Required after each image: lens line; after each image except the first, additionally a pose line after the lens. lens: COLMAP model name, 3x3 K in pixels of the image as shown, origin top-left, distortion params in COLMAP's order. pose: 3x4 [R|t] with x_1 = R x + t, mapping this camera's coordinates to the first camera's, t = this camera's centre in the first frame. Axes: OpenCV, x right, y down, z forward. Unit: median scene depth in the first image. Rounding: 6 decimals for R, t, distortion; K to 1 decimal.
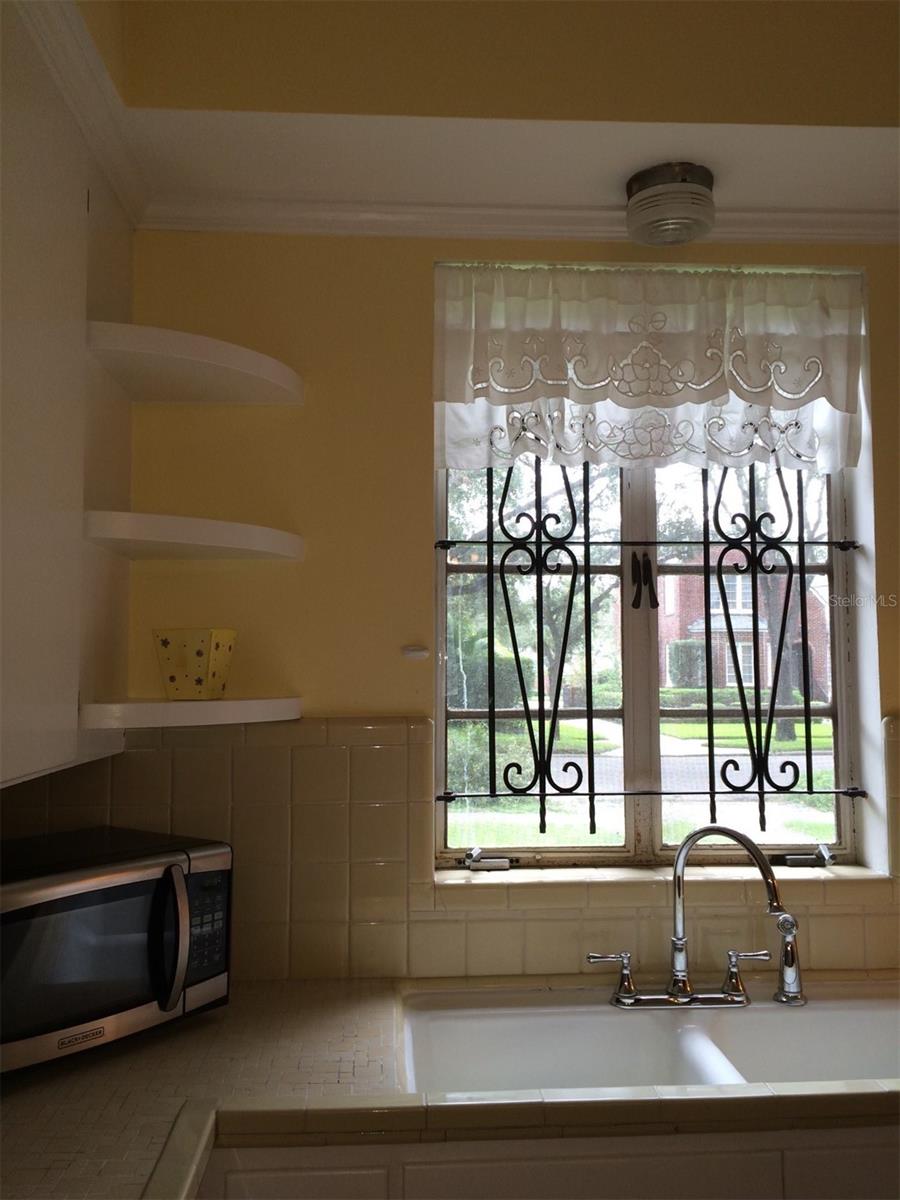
lens RADIAL K [[1023.2, 0, 448.9], [0, 1023.2, 599.7], [0, 0, 1]] dist [0.060725, -0.049785]
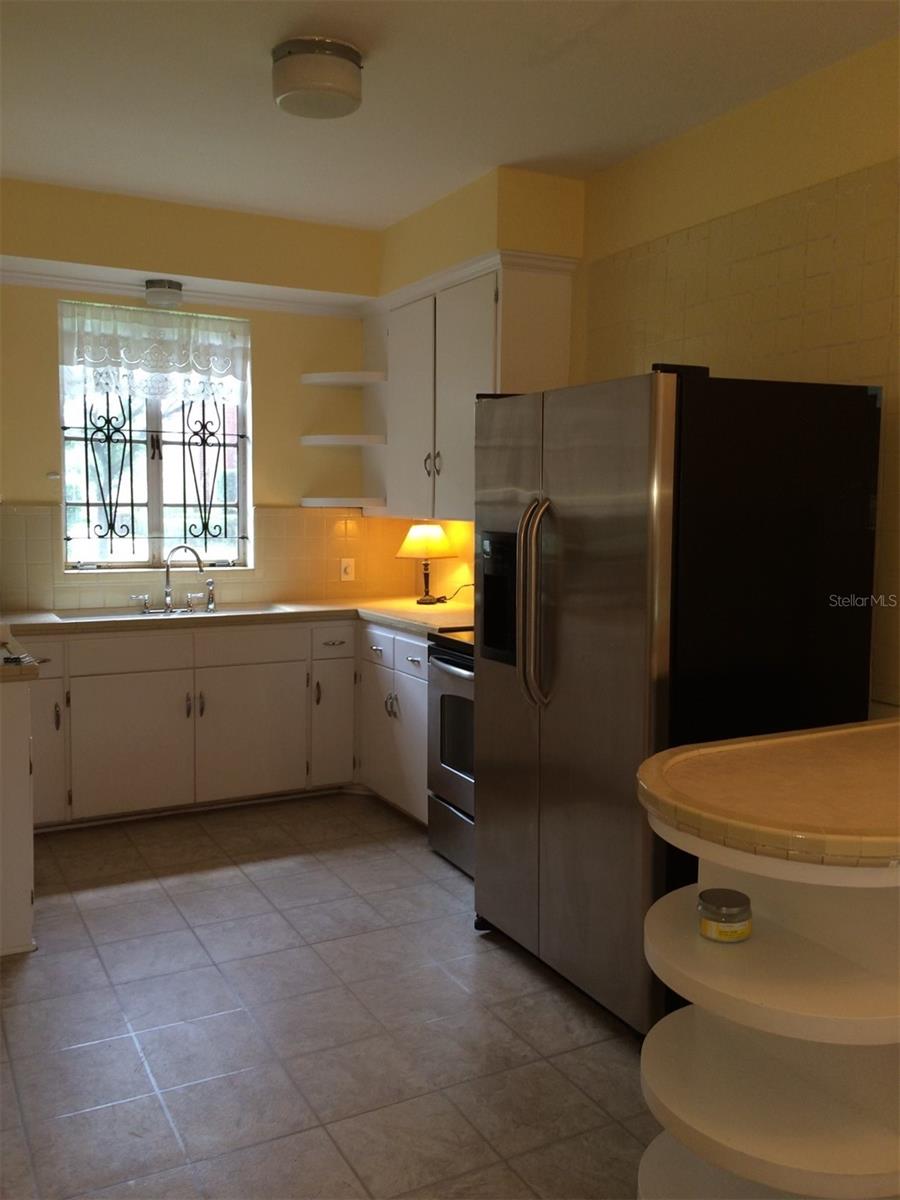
lens RADIAL K [[1023.2, 0, 454.3], [0, 1023.2, 599.5], [0, 0, 1]] dist [0.060725, -0.049785]
pose [[0.905898, -0.025612, 0.422721, -0.195775], [-0.046659, 0.986057, 0.159734, -0.084423], [-0.420918, -0.164426, 0.892072, -1.444189]]
